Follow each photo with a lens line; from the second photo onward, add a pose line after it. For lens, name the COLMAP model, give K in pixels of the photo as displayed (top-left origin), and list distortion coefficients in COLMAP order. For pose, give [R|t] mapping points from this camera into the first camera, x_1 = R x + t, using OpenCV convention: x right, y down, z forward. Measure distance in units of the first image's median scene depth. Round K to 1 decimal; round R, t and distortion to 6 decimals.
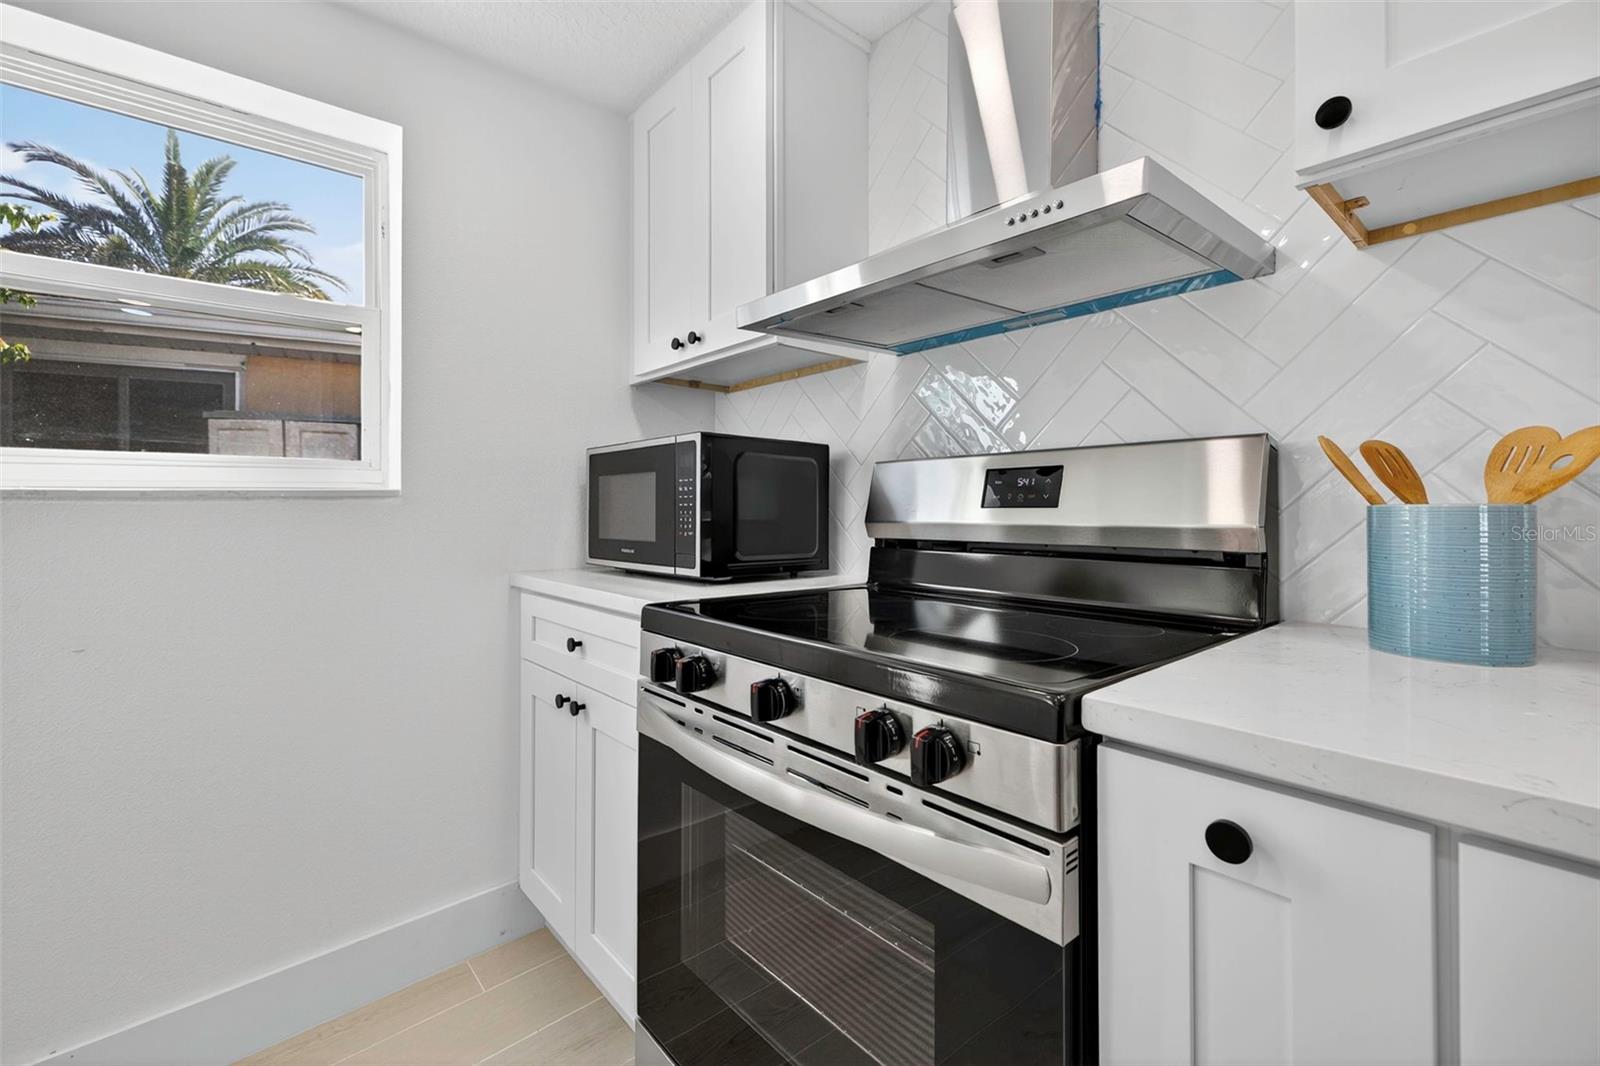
lens RADIAL K [[667.2, 0, 803.9], [0, 667.2, 510.4], [0, 0, 1]] dist [0.000178, -0.000046]
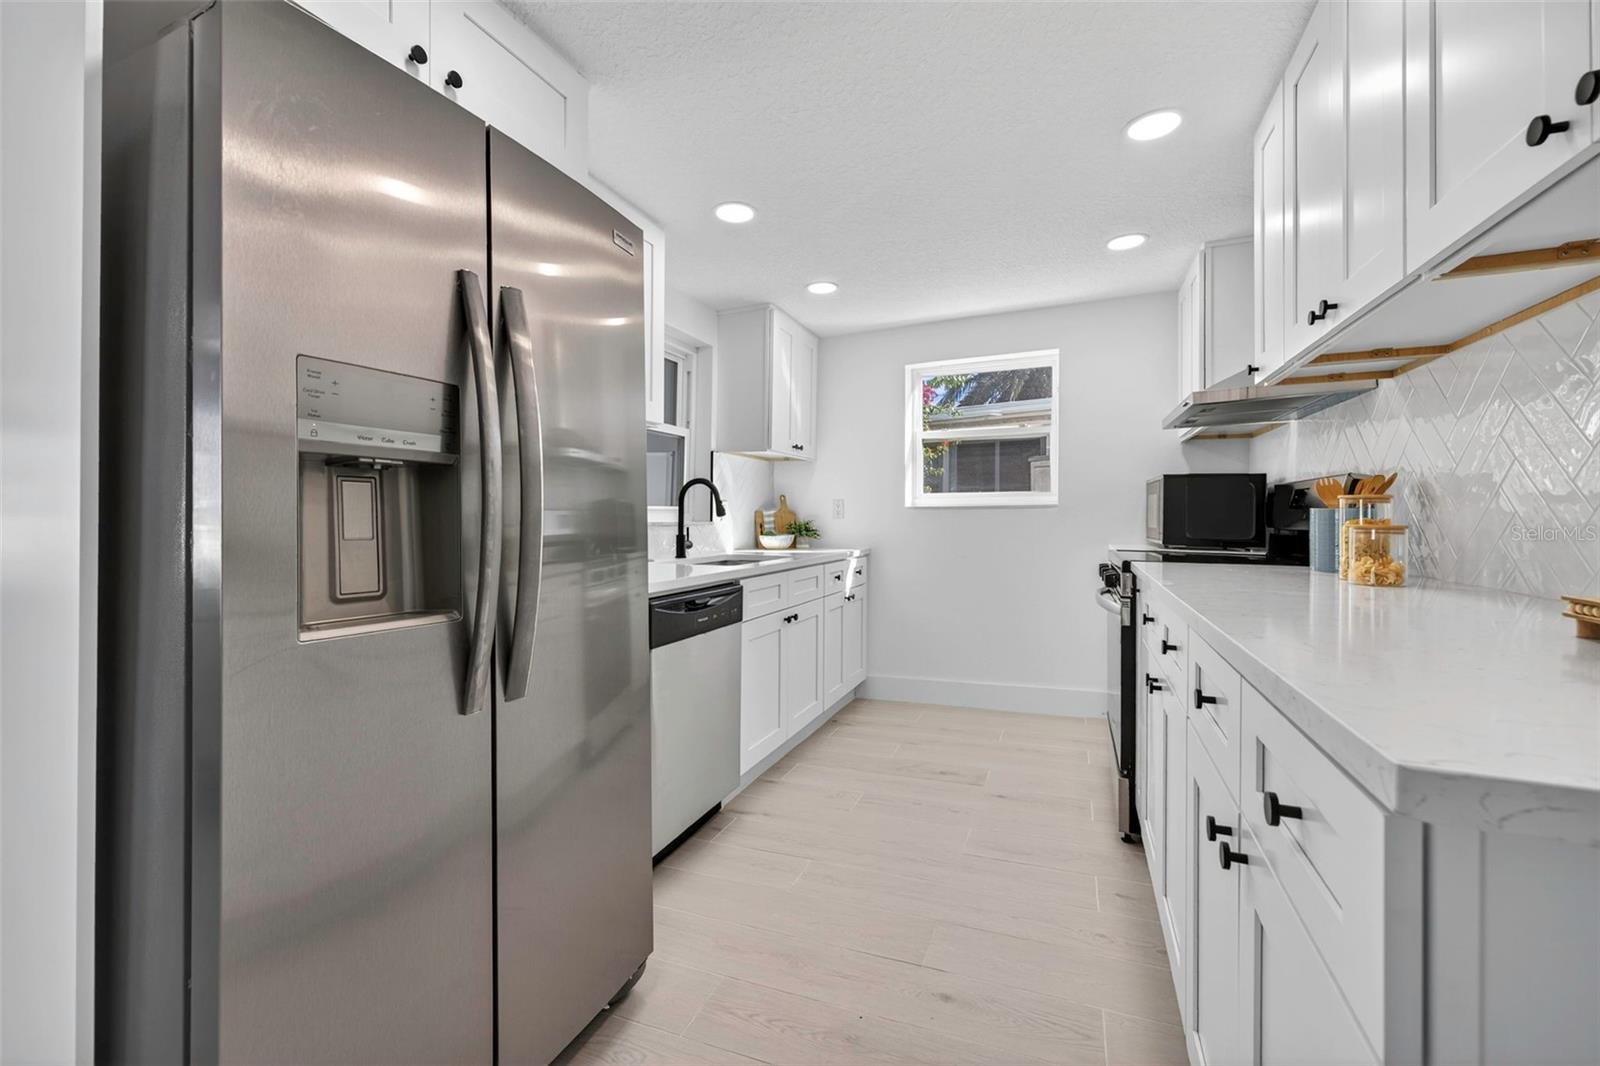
lens RADIAL K [[667.2, 0, 803.9], [0, 667.2, 510.4], [0, 0, 1]] dist [0.000178, -0.000046]
pose [[0.449162, -0.005711, -0.893432, 0.978890], [-0.004519, 0.999952, -0.008664, 0.013414], [0.893439, 0.007929, 0.449114, -0.757733]]
